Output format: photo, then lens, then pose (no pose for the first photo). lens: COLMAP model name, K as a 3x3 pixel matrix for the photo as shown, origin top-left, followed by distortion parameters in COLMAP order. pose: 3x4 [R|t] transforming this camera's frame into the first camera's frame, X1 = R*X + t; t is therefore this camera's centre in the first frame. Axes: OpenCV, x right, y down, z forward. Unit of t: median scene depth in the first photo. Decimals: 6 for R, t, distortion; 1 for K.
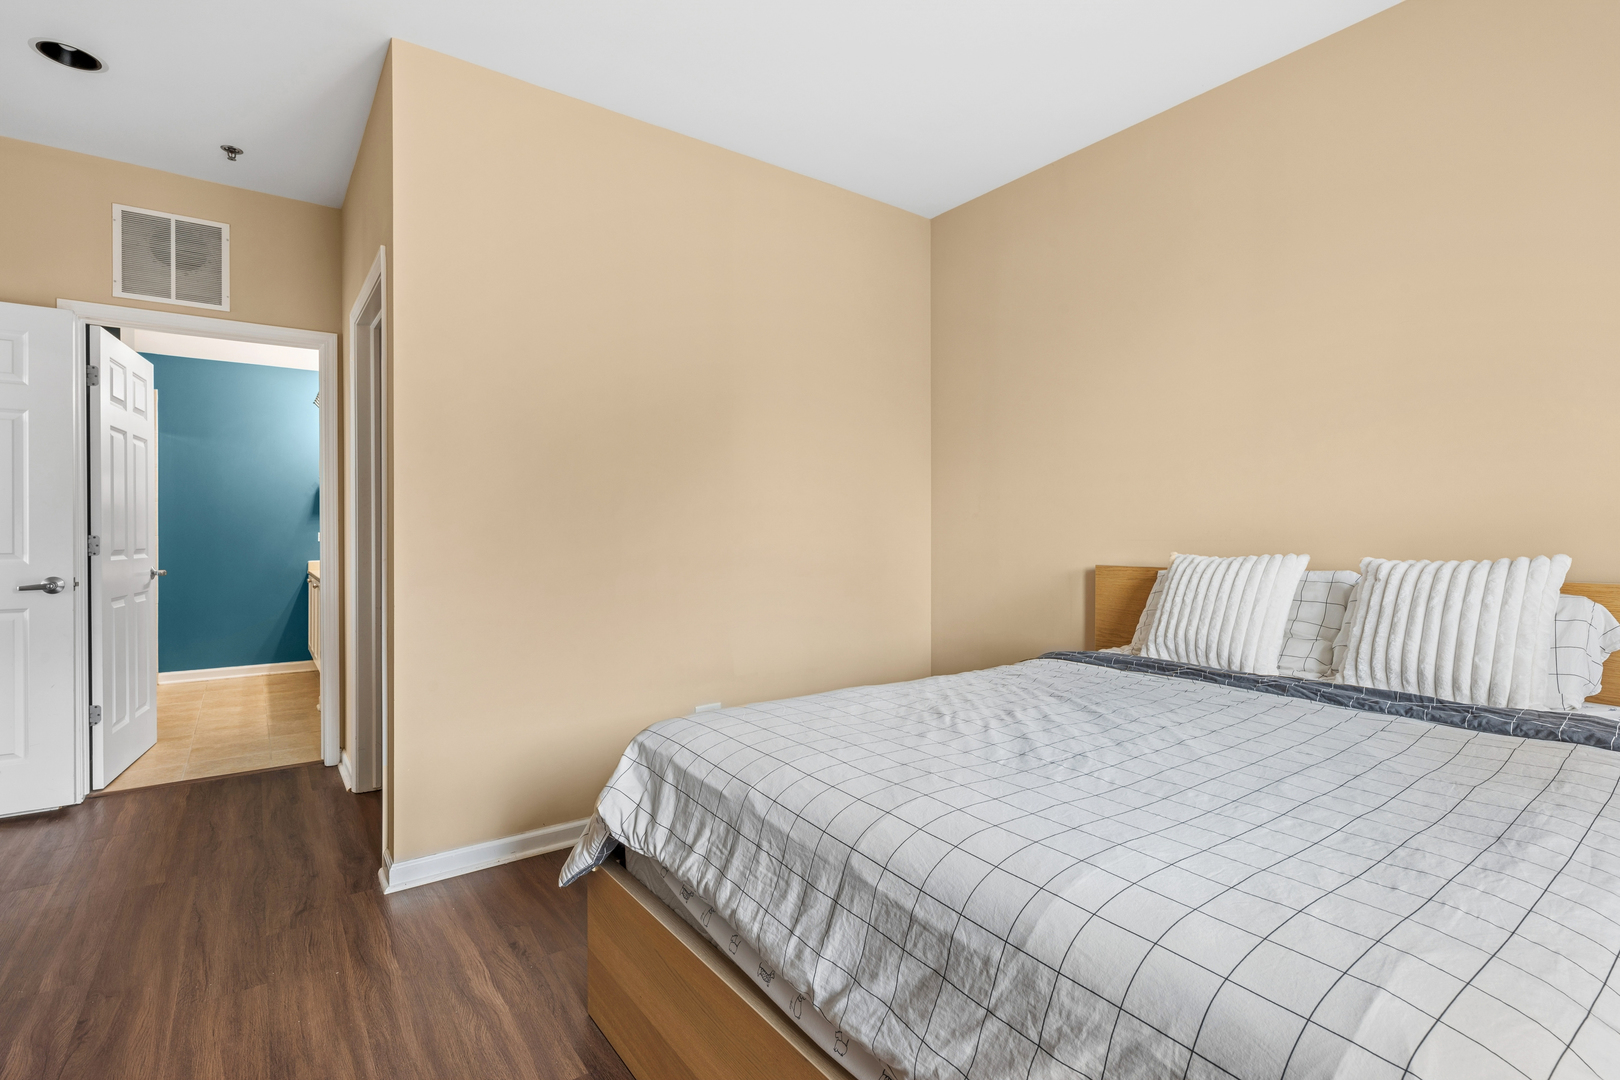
lens RADIAL K [[761.1, 0, 810.0], [0, 761.1, 540.0], [0, 0, 1]] dist [-0.000304, -0.000019]
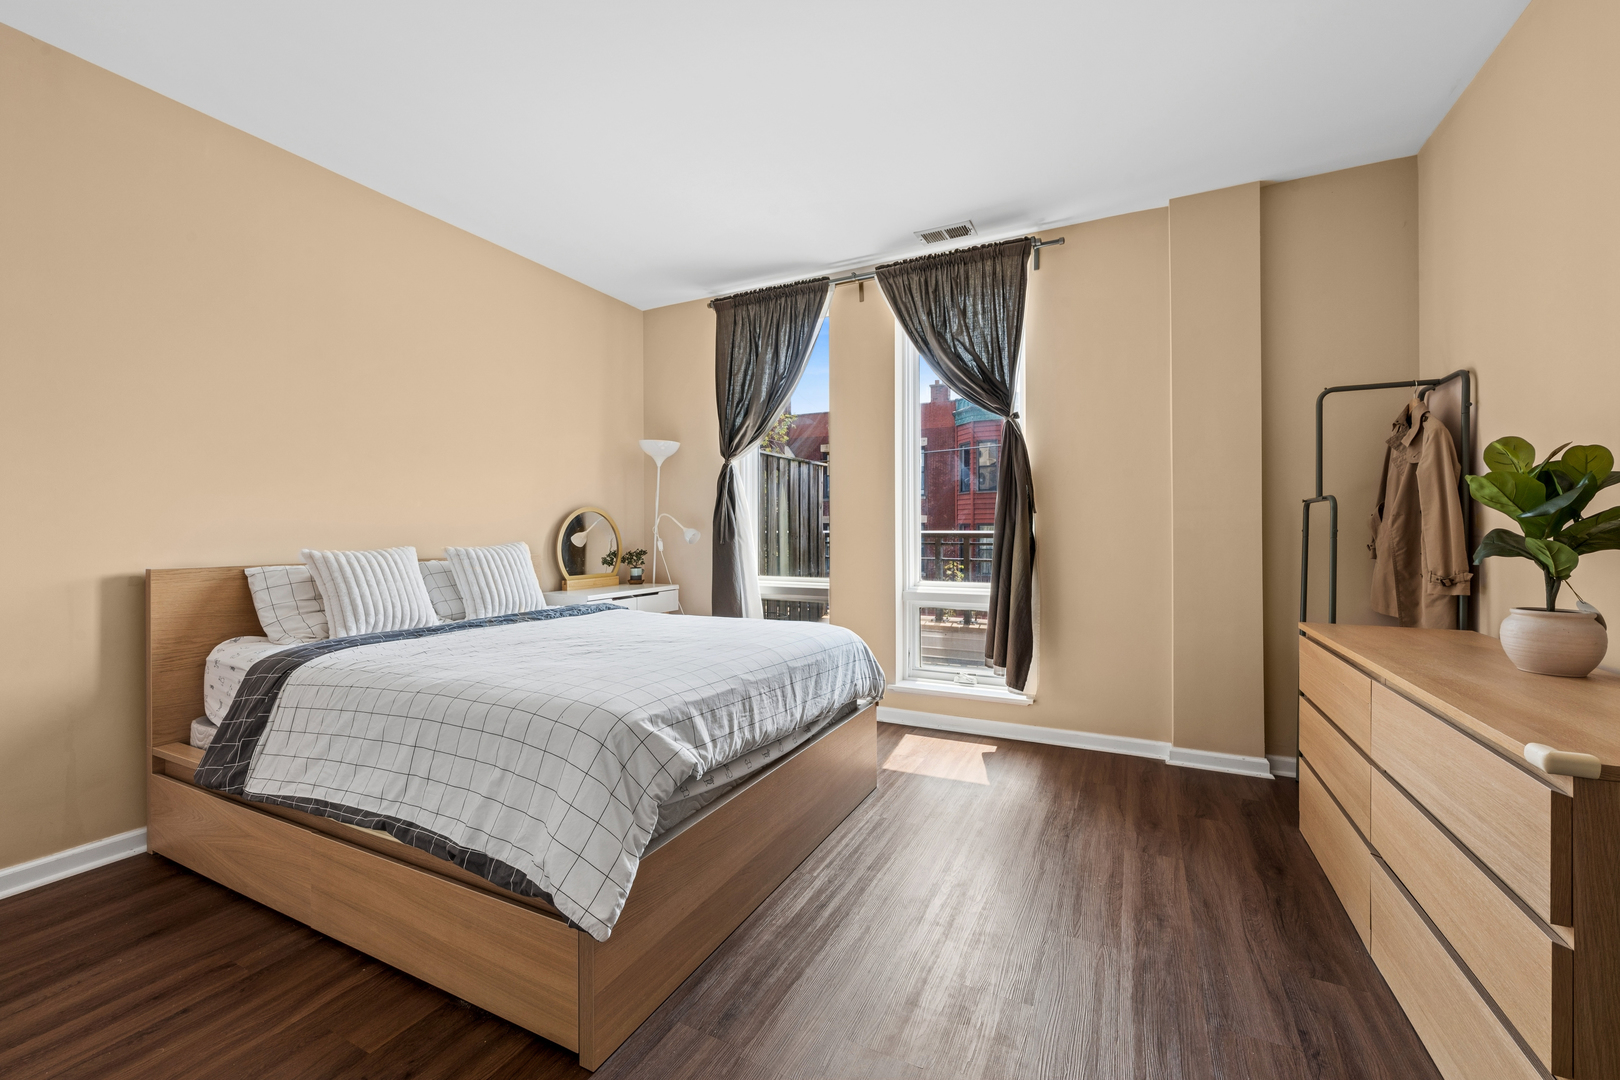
lens RADIAL K [[635.2, 0, 809.2], [0, 635.2, 543.6], [0, 0, 1]] dist [0.001781, 0.000180]
pose [[-0.463905, -0.003801, 0.885877, -0.932686], [0.014718, 0.999820, 0.011997, 0.008730], [-0.885763, 0.018603, -0.463766, 0.996382]]
